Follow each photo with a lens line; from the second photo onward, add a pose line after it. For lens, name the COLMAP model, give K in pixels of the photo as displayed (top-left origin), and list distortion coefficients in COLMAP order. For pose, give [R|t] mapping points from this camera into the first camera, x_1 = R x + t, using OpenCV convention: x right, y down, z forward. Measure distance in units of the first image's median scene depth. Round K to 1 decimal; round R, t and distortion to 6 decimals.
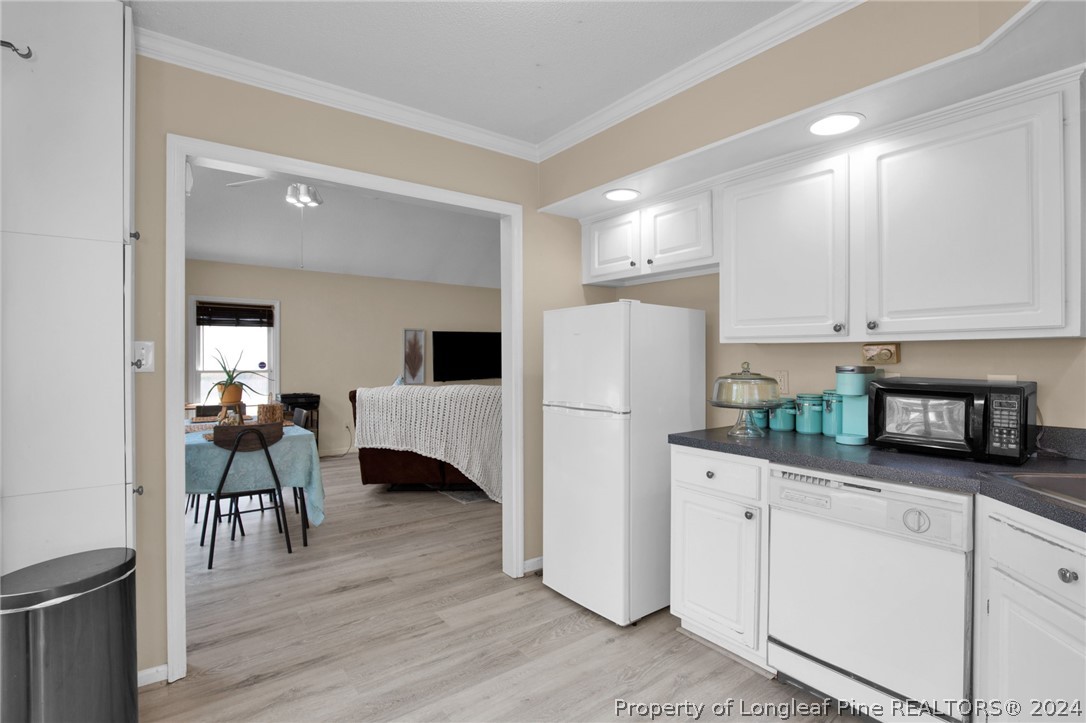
lens RADIAL K [[512.6, 0, 537.3], [0, 512.6, 355.4], [0, 0, 1]] dist [-0.019666, 0.000843]
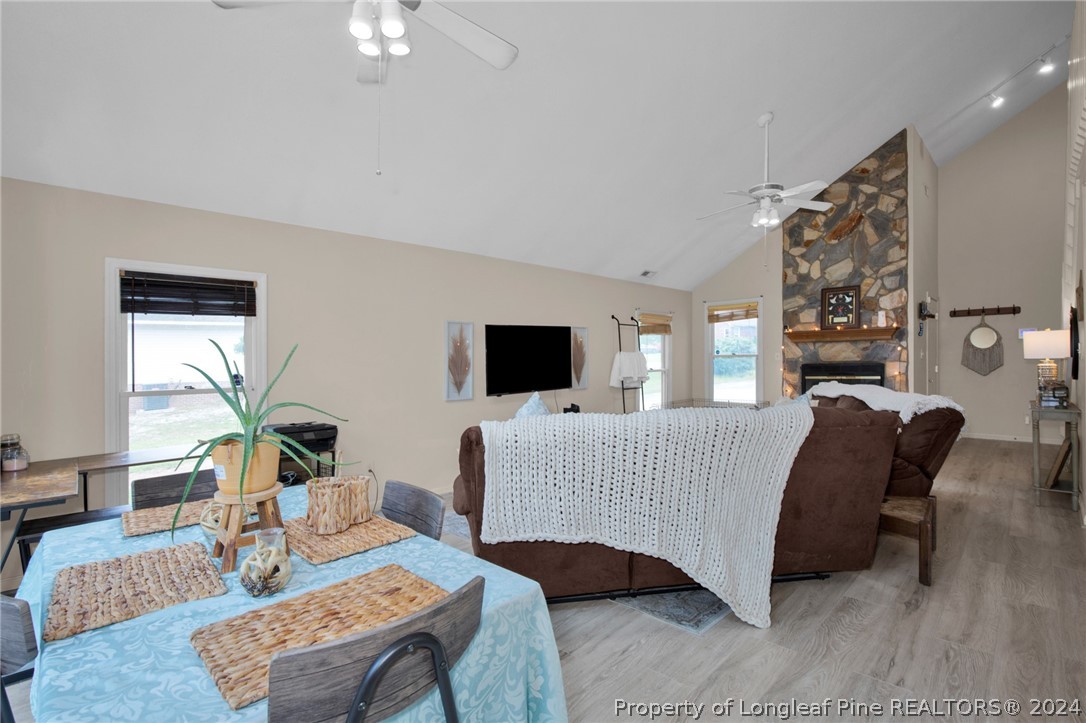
lens RADIAL K [[512.6, 0, 537.3], [0, 512.6, 355.4], [0, 0, 1]] dist [-0.019666, 0.000843]
pose [[0.991416, -0.018159, 0.129478, -0.283755], [0.019074, 0.999801, -0.005830, 0.000685], [-0.129347, 0.008250, 0.991565, 0.380720]]
